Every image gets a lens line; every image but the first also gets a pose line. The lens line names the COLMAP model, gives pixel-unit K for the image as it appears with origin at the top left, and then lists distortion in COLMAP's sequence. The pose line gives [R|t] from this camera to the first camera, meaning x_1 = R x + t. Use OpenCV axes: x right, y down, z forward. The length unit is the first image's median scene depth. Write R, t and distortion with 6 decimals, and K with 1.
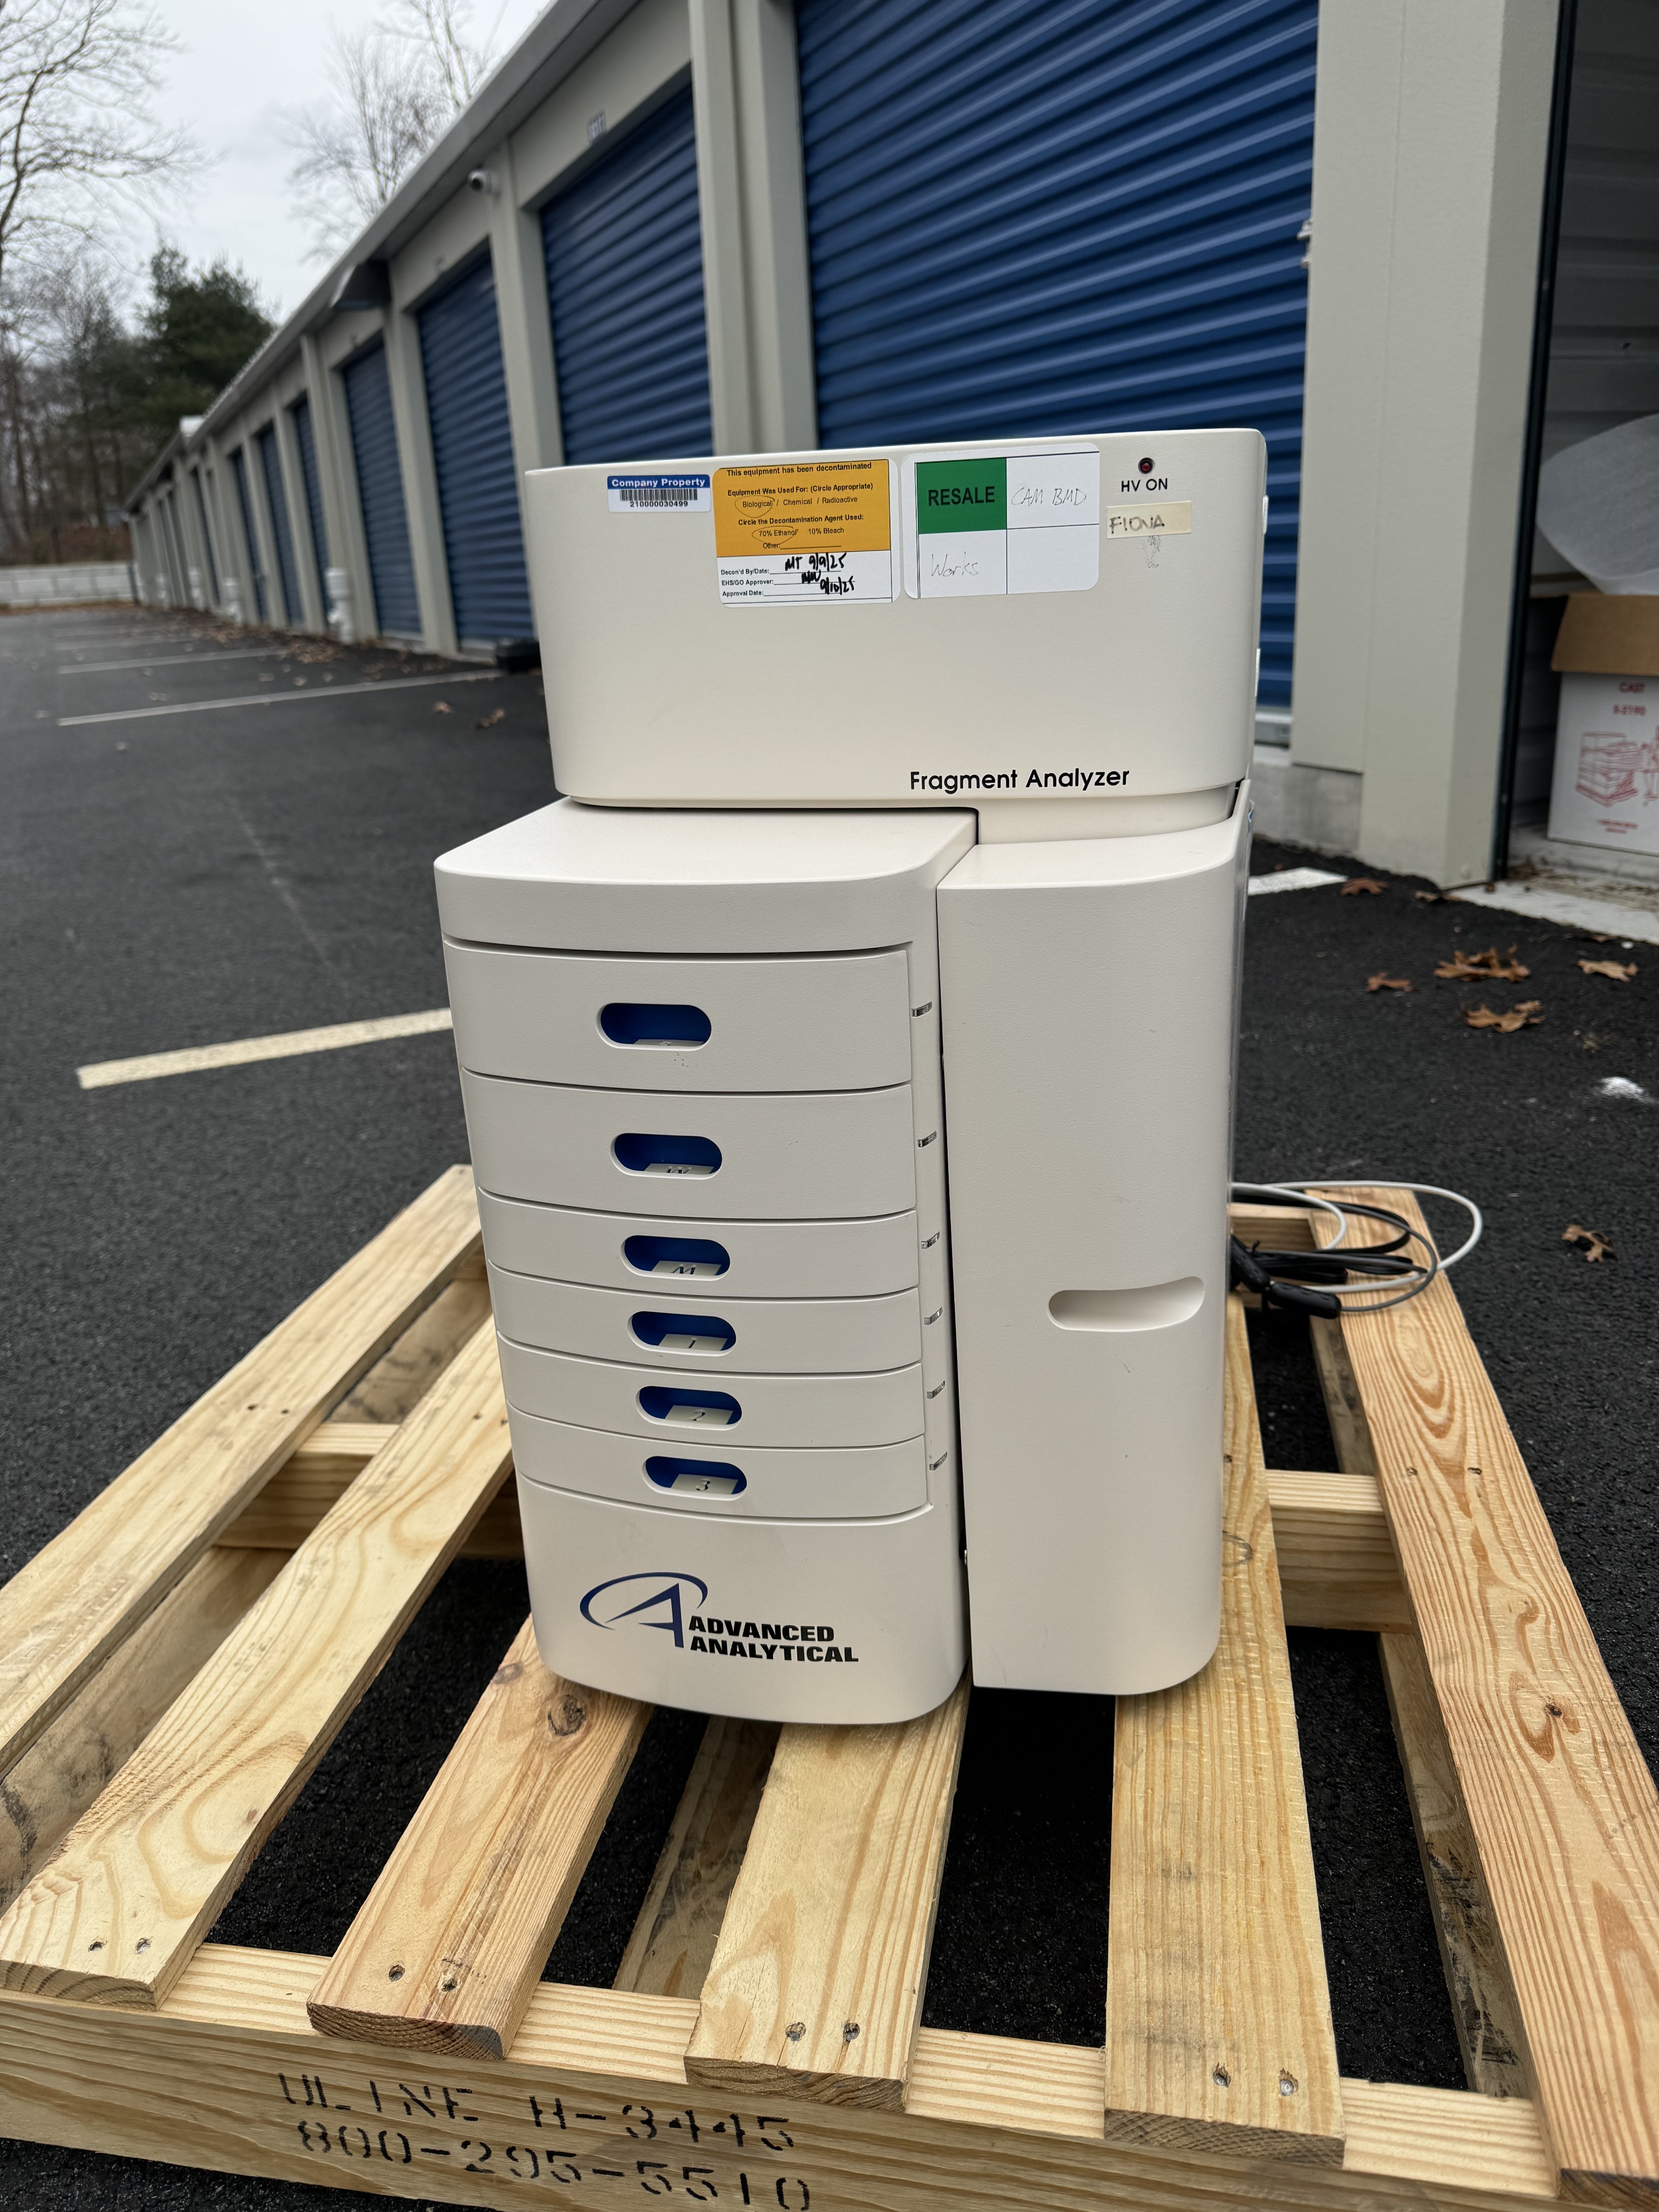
lens RADIAL K [[1618.6, 0, 855.1], [0, 1618.6, 1124.7], [0, 0, 1]] dist [0.135654, -0.269509]
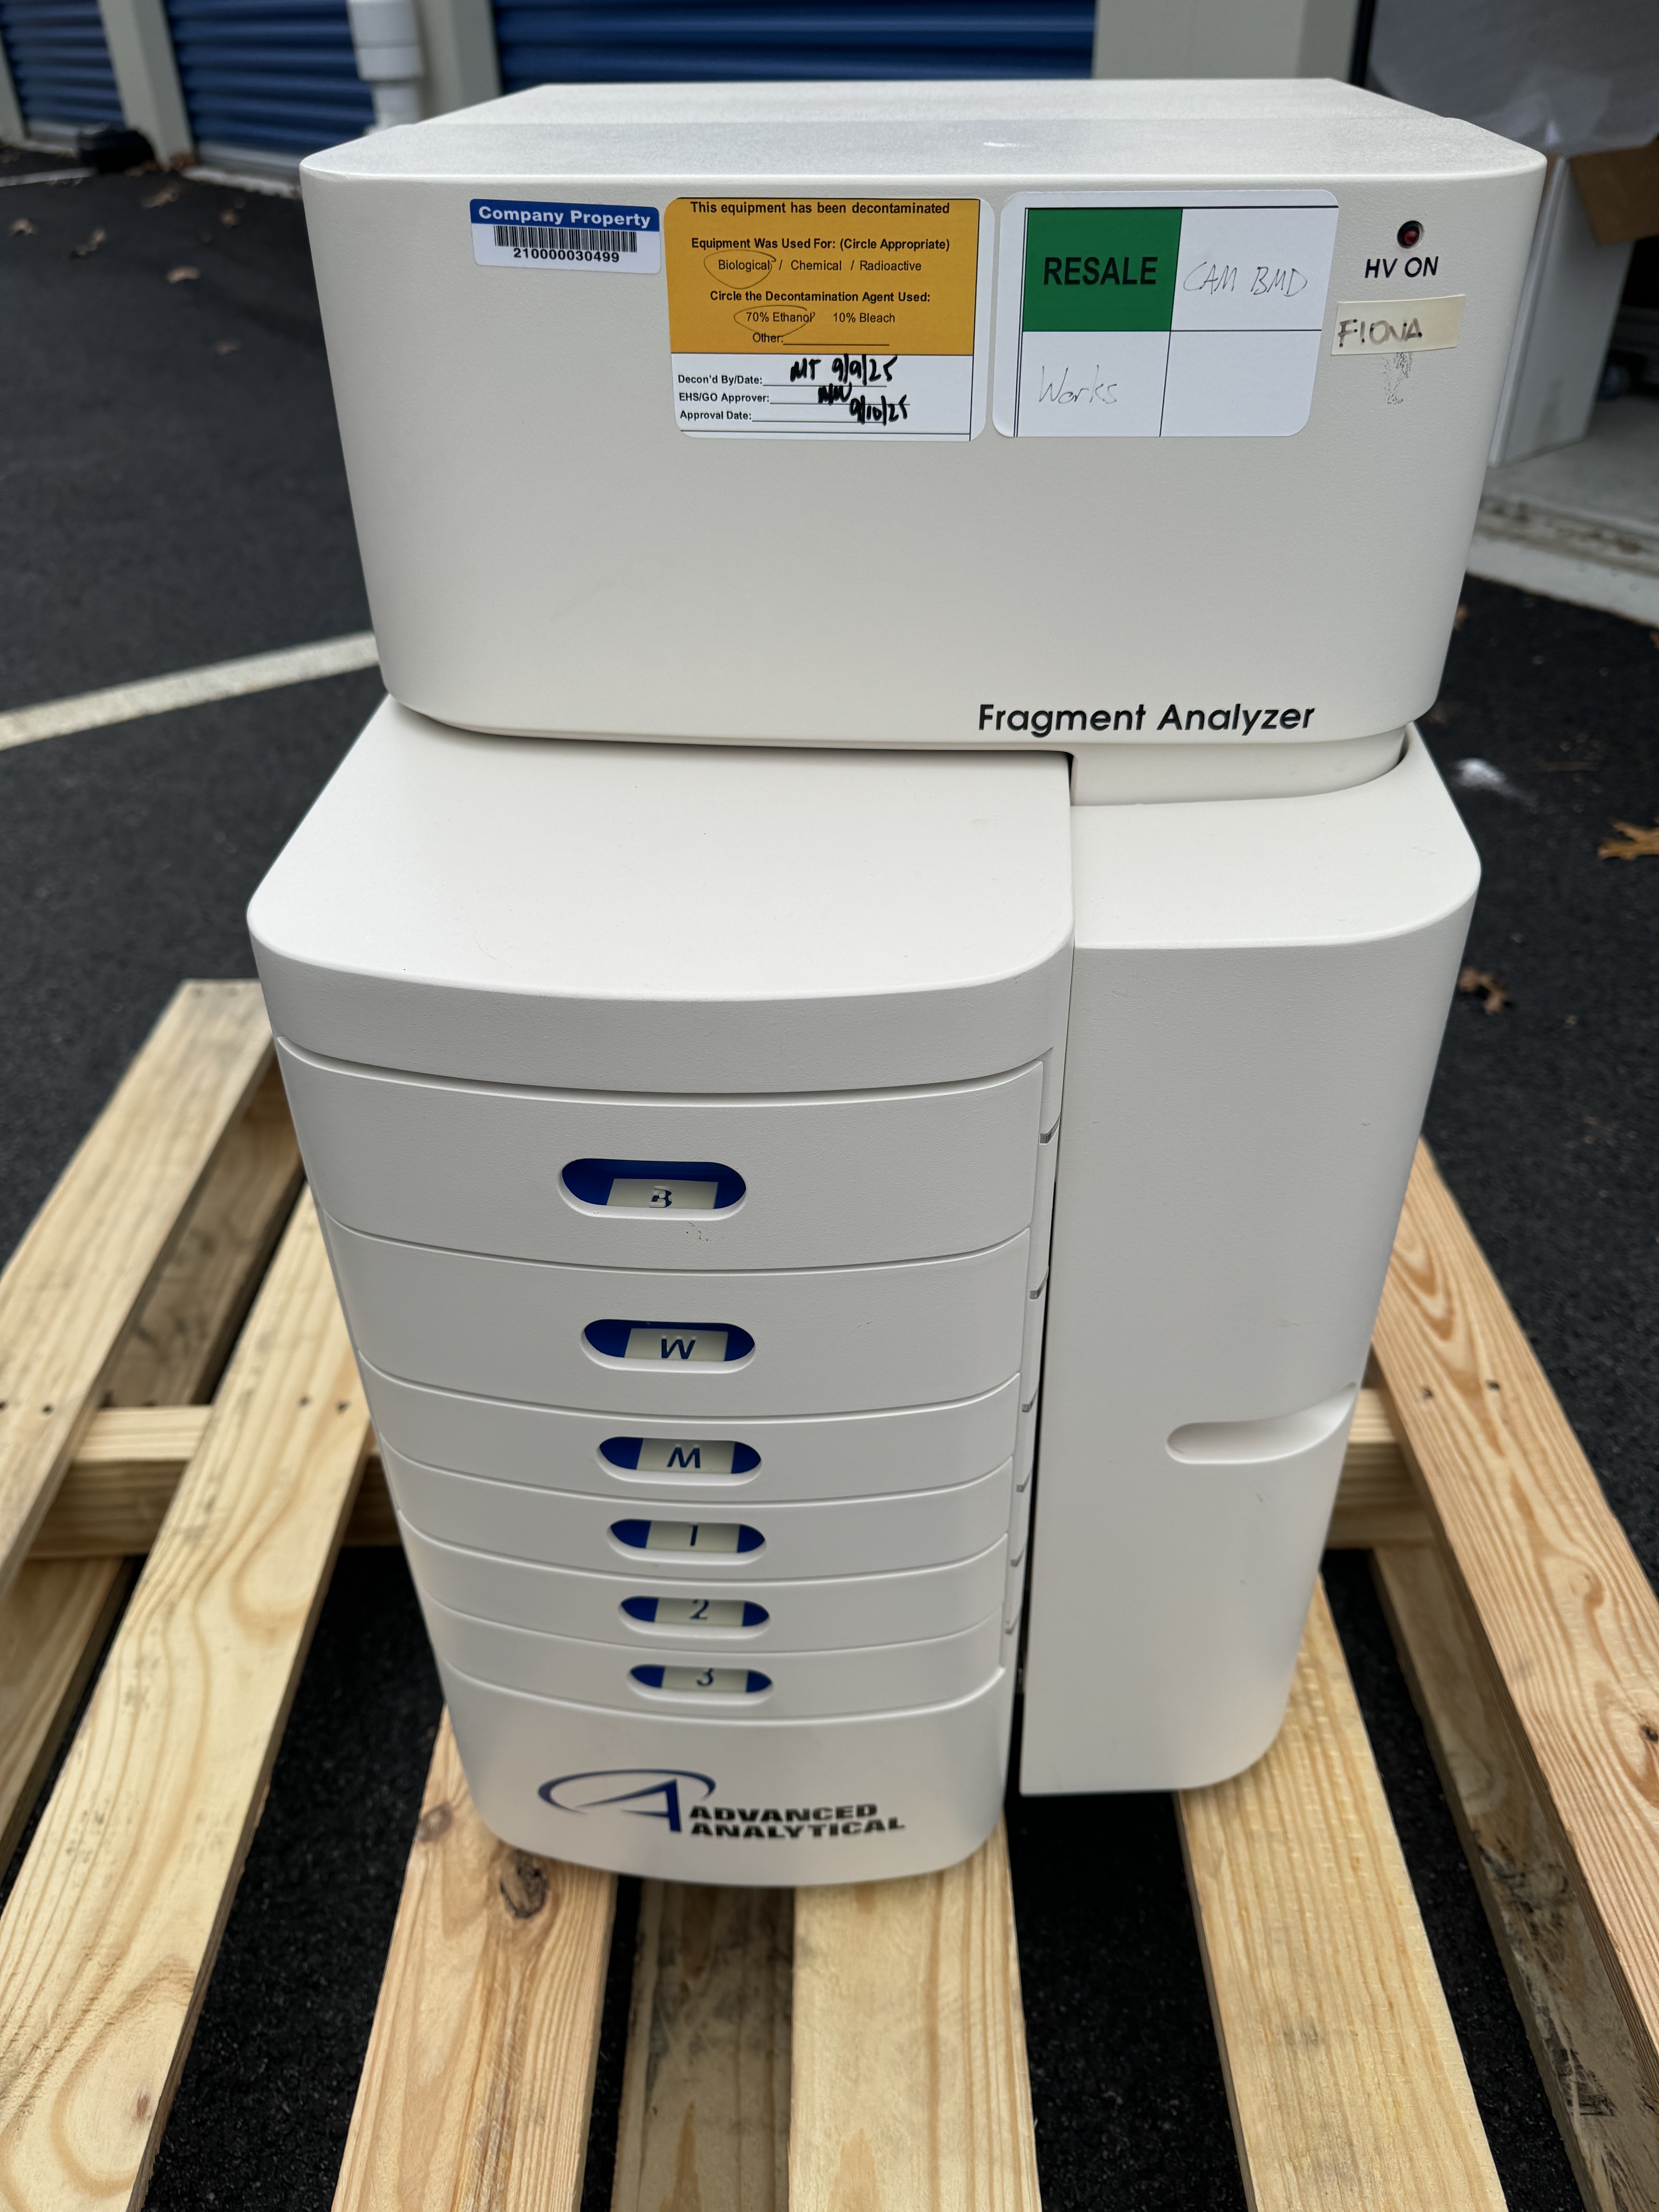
lens RADIAL K [[1612.1, 0, 829.5], [0, 1612.1, 1106.0], [0, 0, 1]] dist [0.002741, -0.004875]
pose [[0.983080, -0.075220, 0.167020, -0.139000], [0.026960, 0.961283, 0.274243, -0.230551], [-0.181182, -0.265100, 0.947046, 0.345348]]
